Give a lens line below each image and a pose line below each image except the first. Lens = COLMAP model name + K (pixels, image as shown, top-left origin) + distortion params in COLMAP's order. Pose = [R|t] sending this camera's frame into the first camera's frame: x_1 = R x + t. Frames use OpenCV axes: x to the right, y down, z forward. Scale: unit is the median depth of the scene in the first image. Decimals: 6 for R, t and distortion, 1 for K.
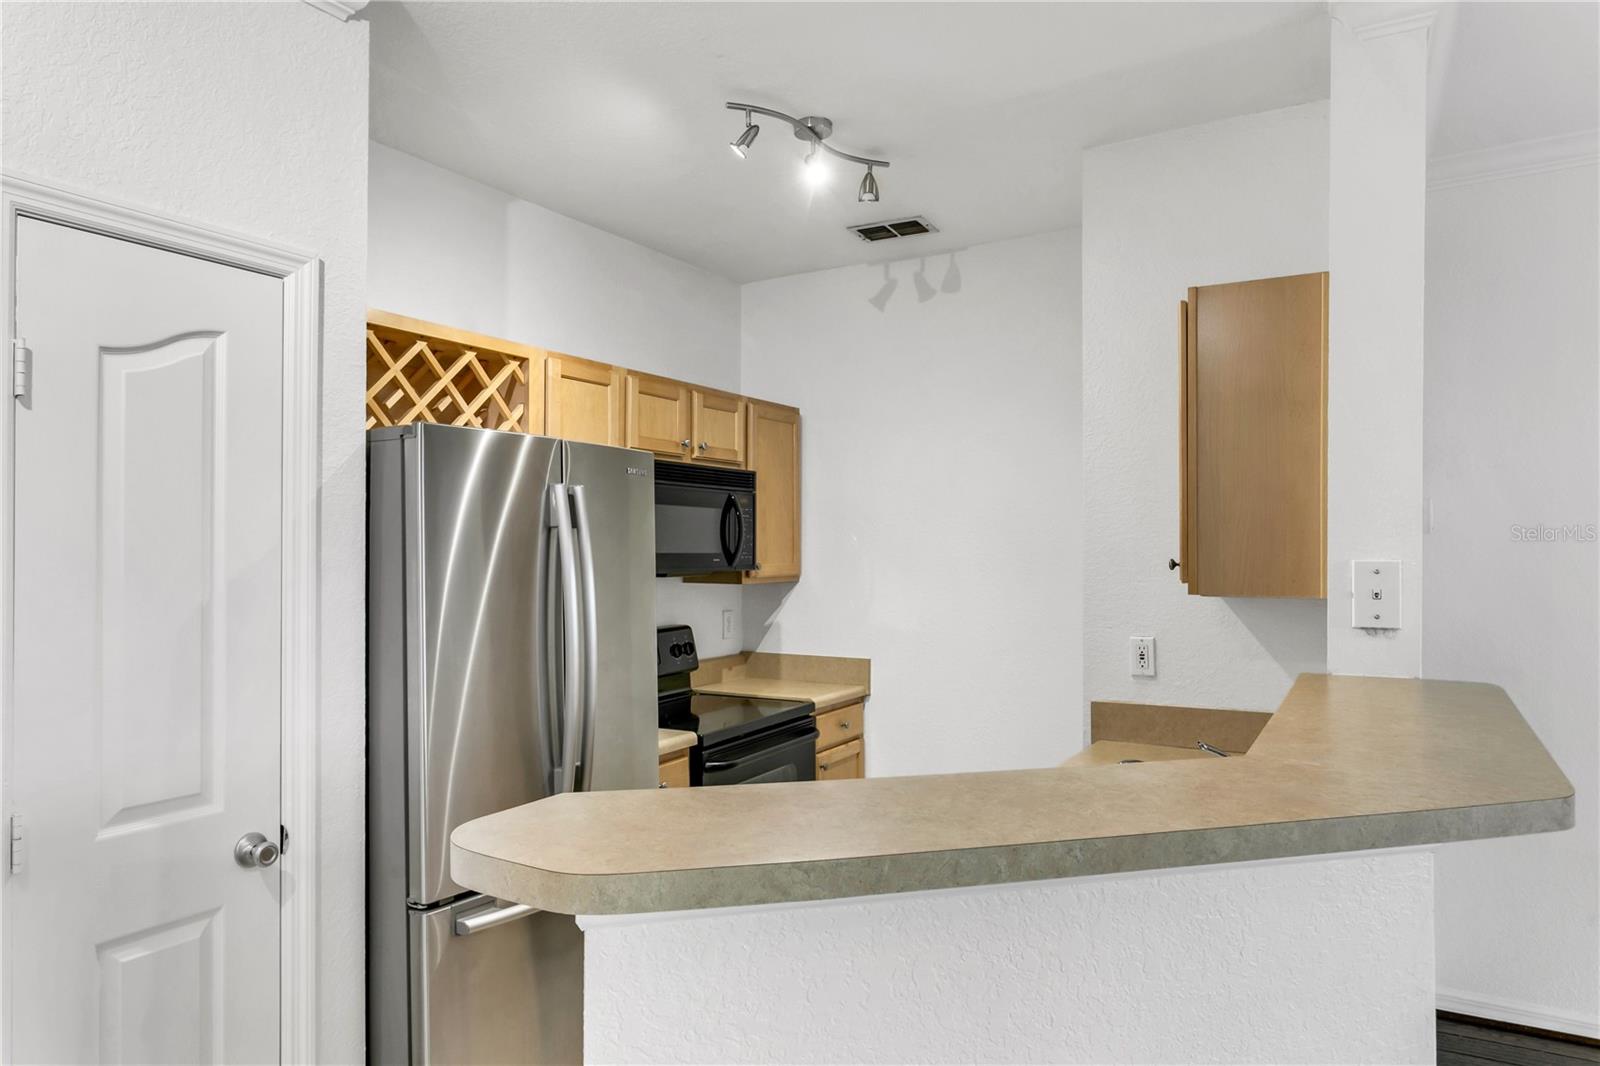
lens RADIAL K [[1012.1, 0, 797.7], [0, 1012.1, 529.0], [0, 0, 1]] dist [-0.003524, -0.000999]
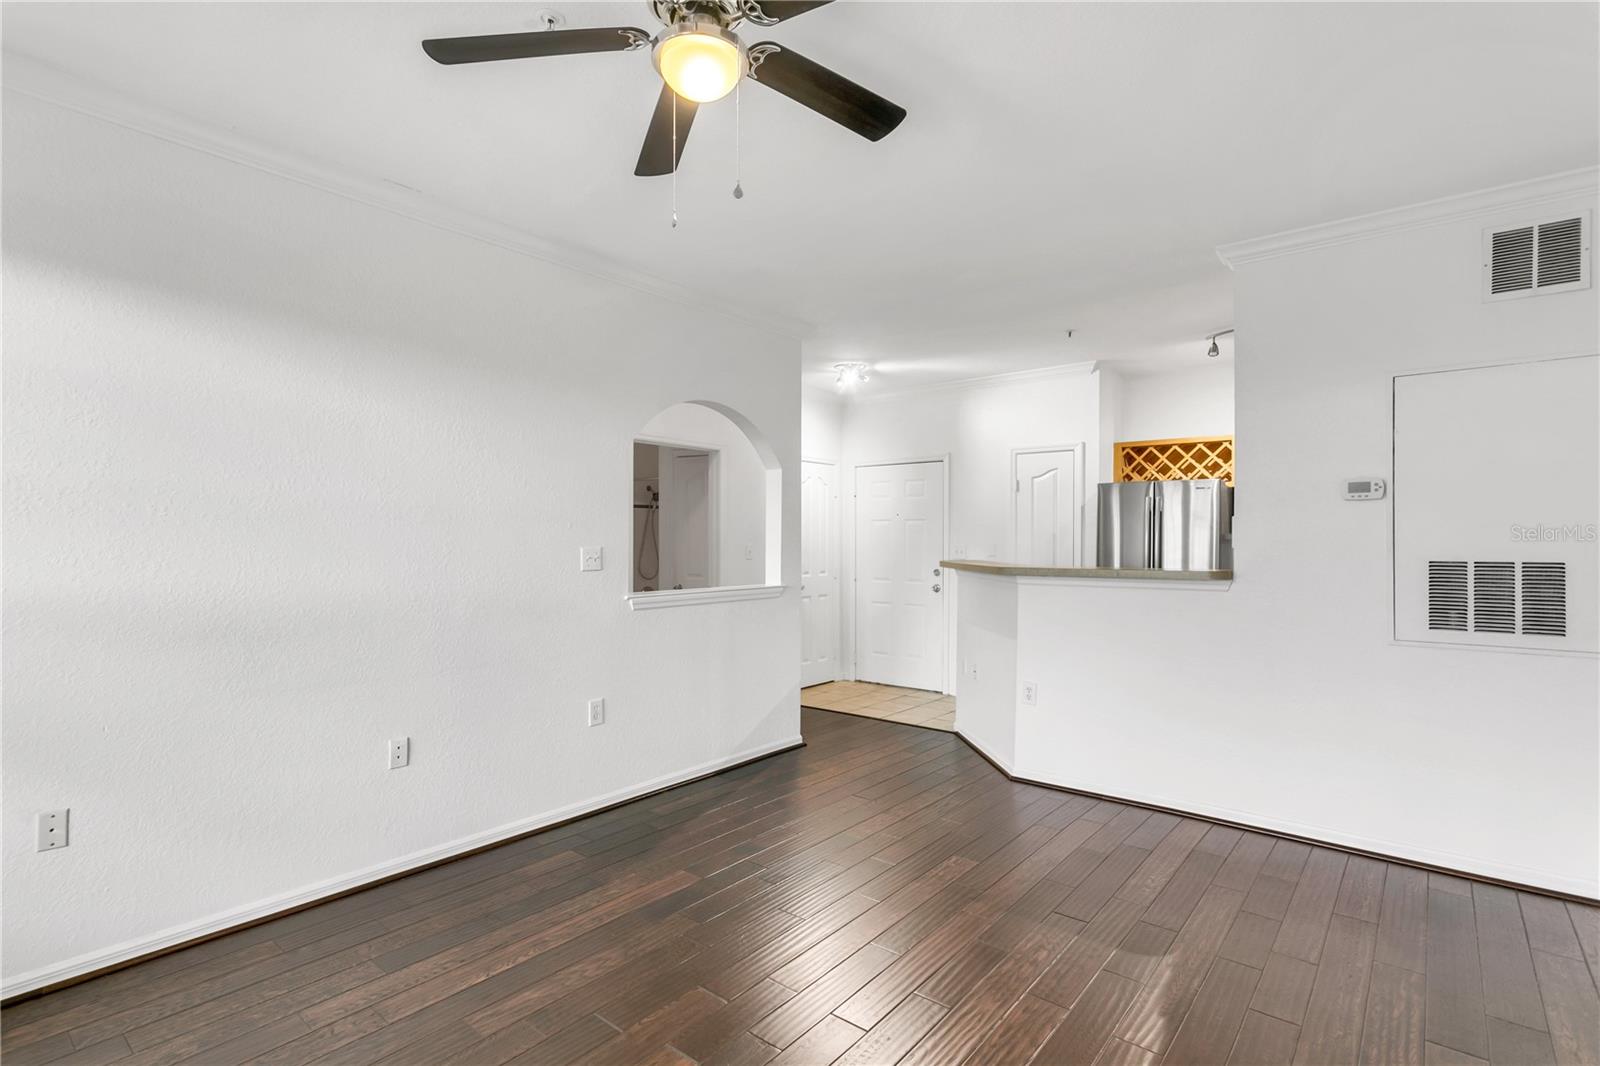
lens RADIAL K [[784.6, 0, 791.4], [0, 784.6, 535.6], [0, 0, 1]] dist [-0.002053, 0.000009]
pose [[-0.150023, 0.004941, -0.988670, 1.730981], [0.016909, 0.999854, 0.002431, 0.035754], [0.988538, -0.016353, -0.150084, 0.243278]]
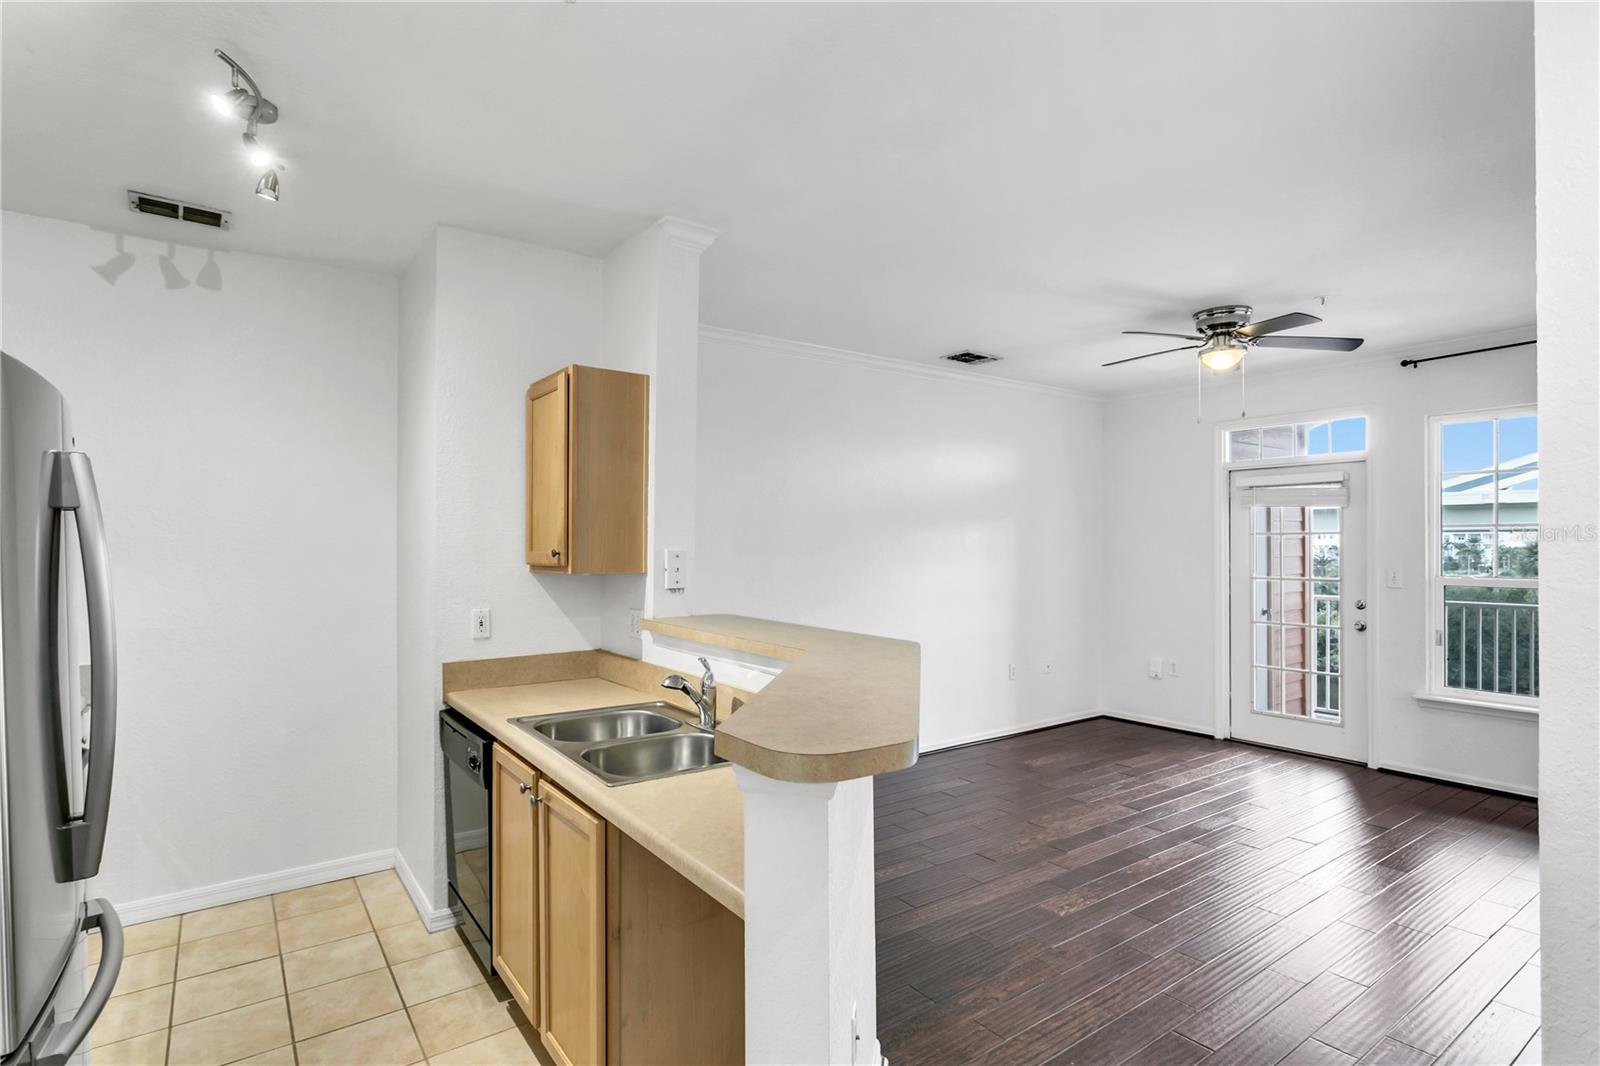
lens RADIAL K [[784.6, 0, 790.3], [0, 784.6, 543.6], [0, 0, 1]] dist [-0.002053, 0.000009]
pose [[0.407698, 0.005449, 0.913101, -0.346686], [-0.016866, 0.999857, 0.001564, 0.009110], [-0.912961, -0.016038, 0.407731, 0.161640]]
